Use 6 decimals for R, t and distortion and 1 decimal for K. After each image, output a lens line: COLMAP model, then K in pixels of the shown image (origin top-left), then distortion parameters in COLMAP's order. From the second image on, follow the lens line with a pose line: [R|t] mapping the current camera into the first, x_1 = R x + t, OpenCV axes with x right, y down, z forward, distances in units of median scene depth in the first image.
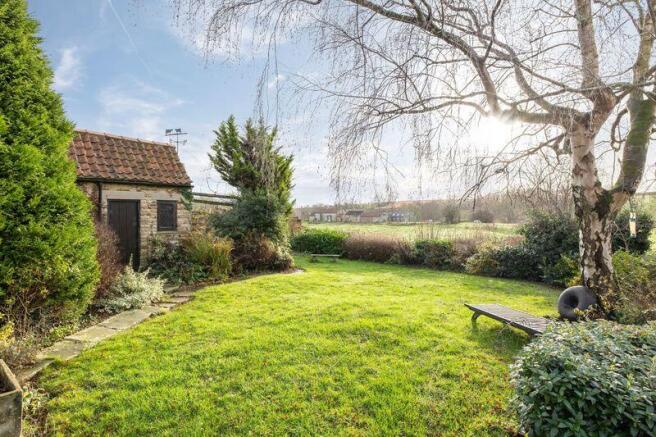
lens RADIAL K [[343.4, 0, 328.7], [0, 343.4, 218.2], [0, 0, 1]] dist [-0.001179, 0.000078]
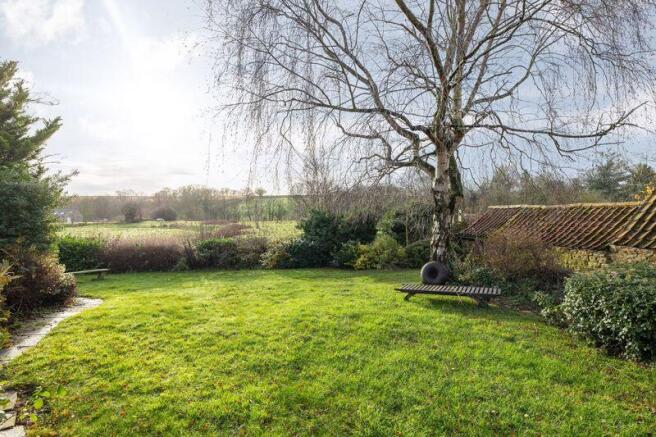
lens RADIAL K [[343.4, 0, 328.5], [0, 343.4, 215.3], [0, 0, 1]] dist [-0.001179, 0.000078]
pose [[0.596204, -0.010296, 0.802767, -0.310329], [0.012196, 0.999919, 0.003767, -0.001463], [-0.802740, 0.007544, 0.596281, 0.230960]]
